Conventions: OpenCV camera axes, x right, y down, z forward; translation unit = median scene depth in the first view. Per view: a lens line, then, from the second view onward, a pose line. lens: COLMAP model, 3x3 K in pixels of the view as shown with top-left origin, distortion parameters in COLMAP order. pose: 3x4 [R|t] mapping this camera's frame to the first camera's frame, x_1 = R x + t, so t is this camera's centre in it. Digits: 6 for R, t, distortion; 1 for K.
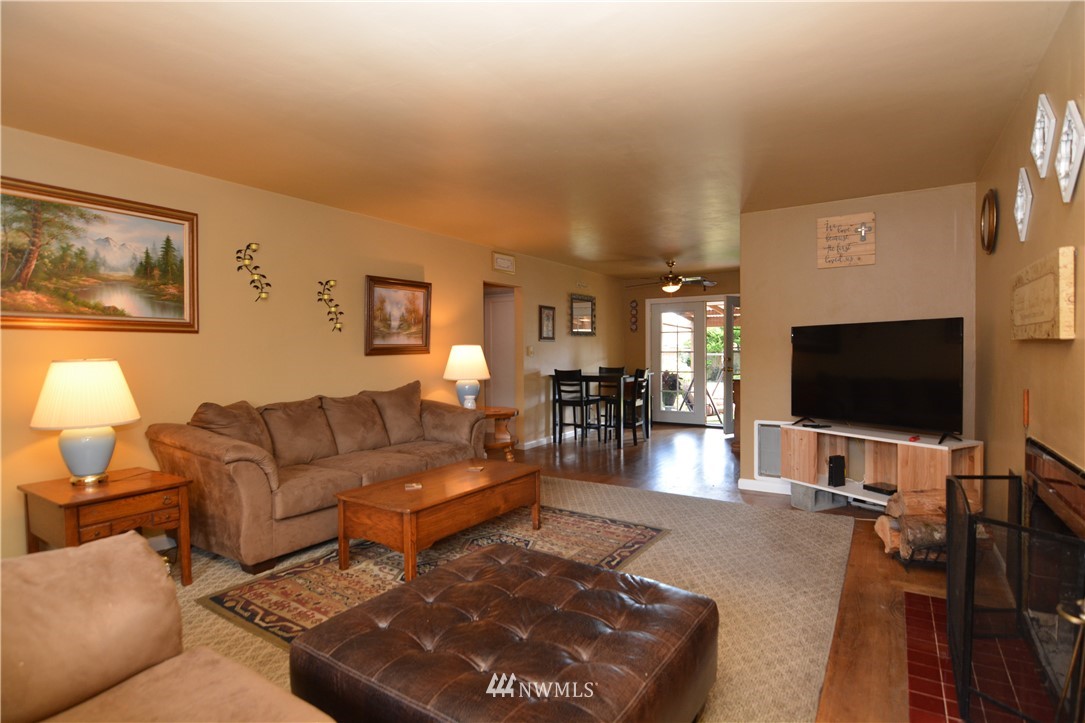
lens RADIAL K [[550.8, 0, 539.6], [0, 550.8, 360.9], [0, 0, 1]] dist [-0.000928, -0.015171]
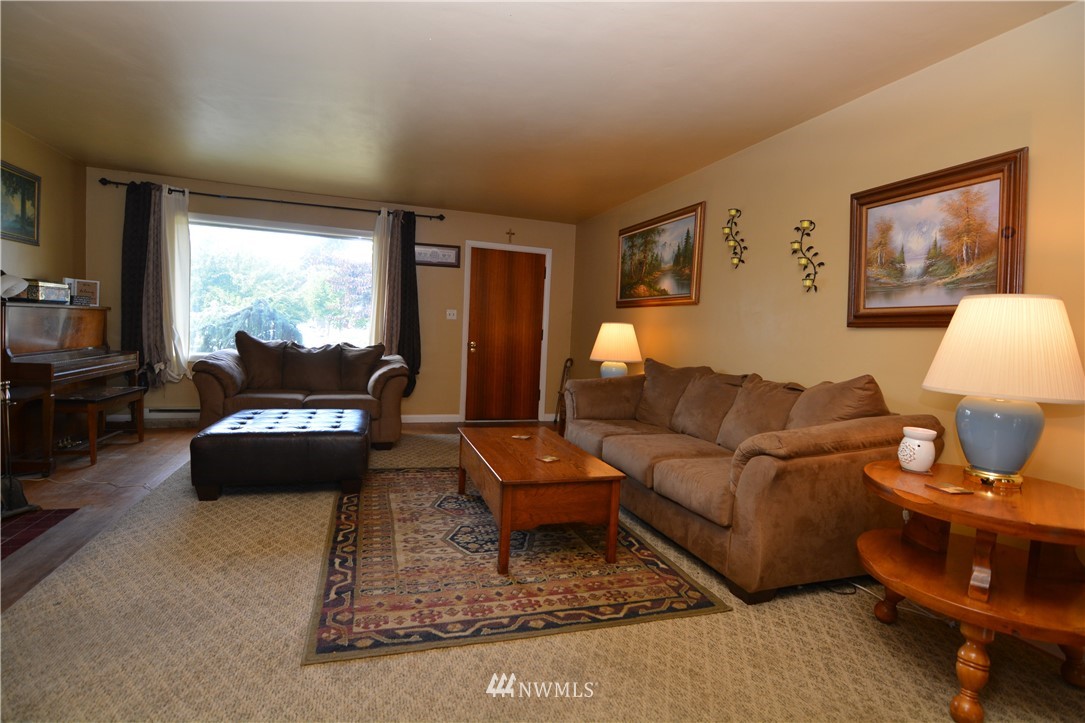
lens RADIAL K [[526.1, 0, 539.3], [0, 526.1, 361.2], [0, 0, 1]] dist [-0.006906, -0.009349]
pose [[-0.625485, 0.022523, -0.779911, 0.452284], [-0.057414, 0.995545, 0.074796, 0.005451], [0.778121, 0.091562, -0.621405, 1.407077]]
